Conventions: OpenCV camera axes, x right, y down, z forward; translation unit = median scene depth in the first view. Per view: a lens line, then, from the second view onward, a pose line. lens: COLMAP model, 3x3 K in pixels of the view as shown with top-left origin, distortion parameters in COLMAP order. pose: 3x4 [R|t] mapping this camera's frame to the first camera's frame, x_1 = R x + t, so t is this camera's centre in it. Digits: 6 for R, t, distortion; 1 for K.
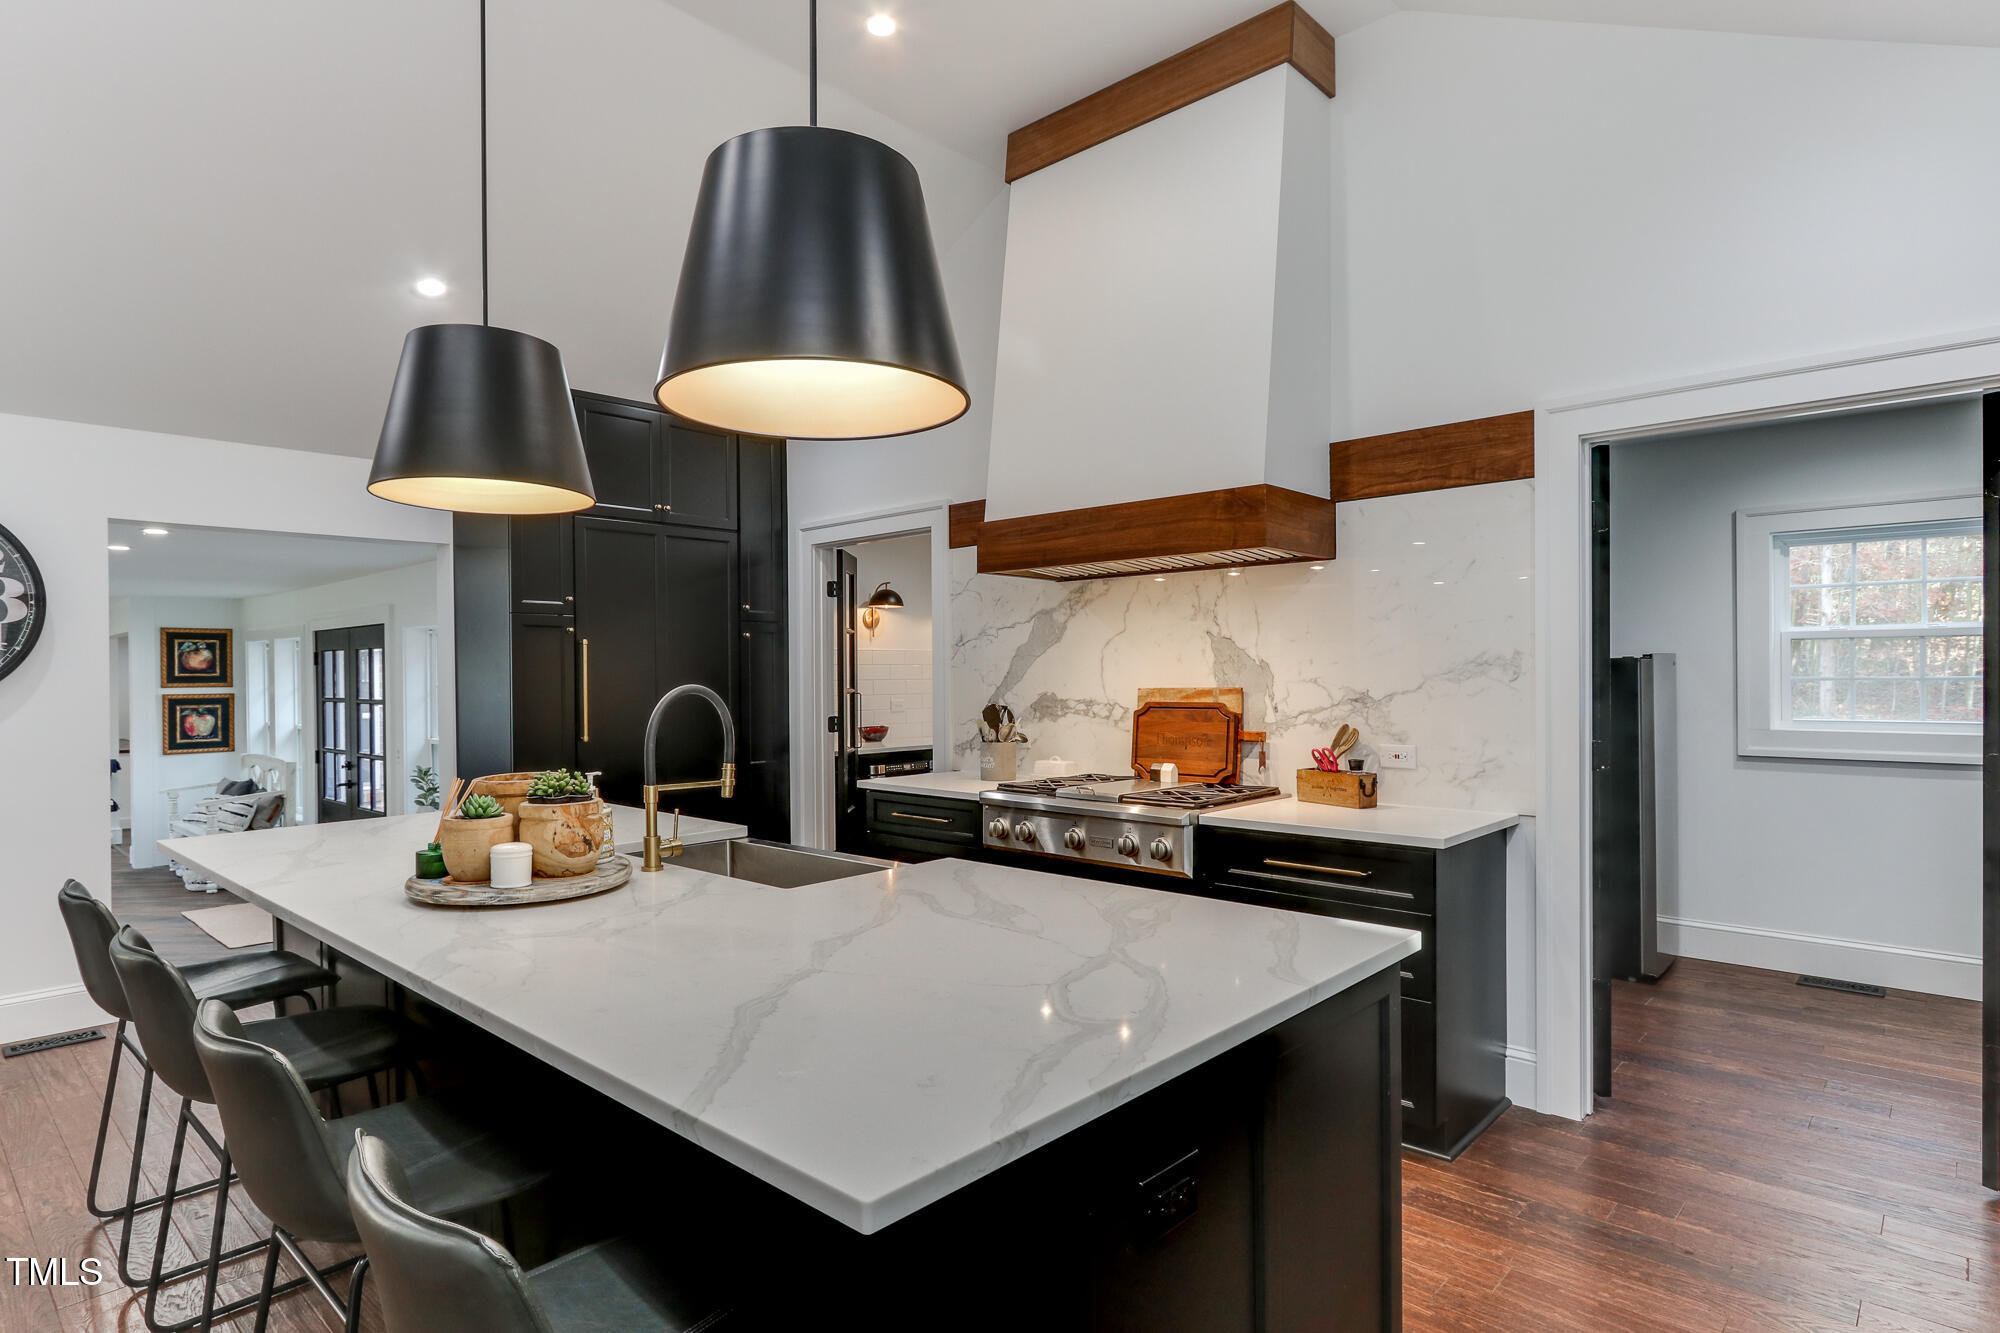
lens RADIAL K [[1072.2, 0, 1000.5], [0, 1072.2, 667.3], [0, 0, 1]] dist [-0.011203, 0.001600]
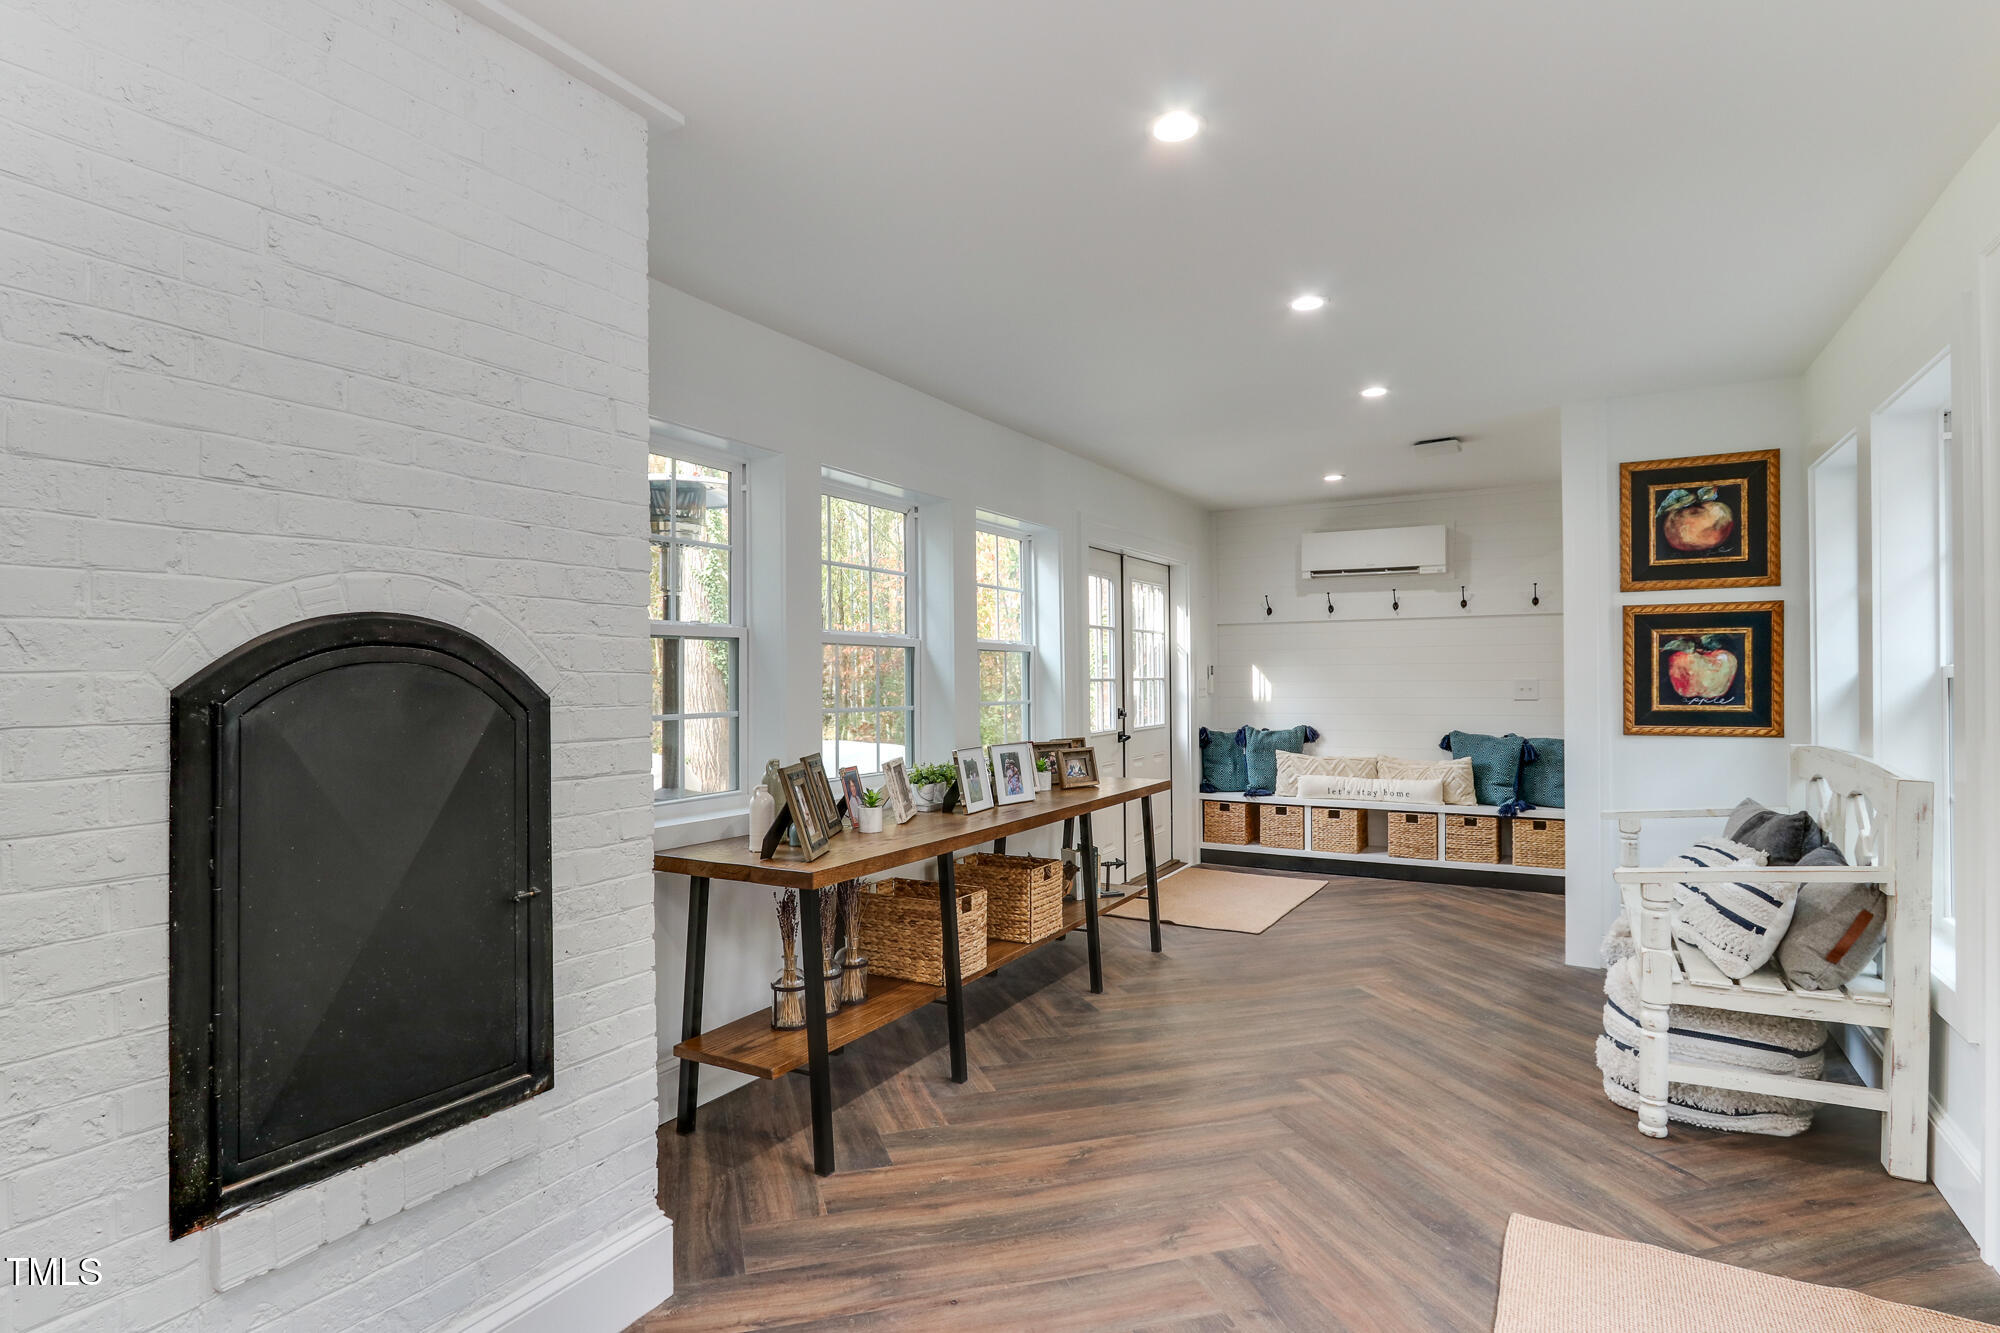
lens RADIAL K [[1072.2, 0, 934.1], [0, 1072.2, 674.2], [0, 0, 1]] dist [-0.011203, 0.001600]
pose [[0.201033, 0.010144, -0.979532, -0.382396], [0.007699, 0.999899, 0.011935, 0.047135], [0.979554, -0.009941, 0.200935, 0.600268]]
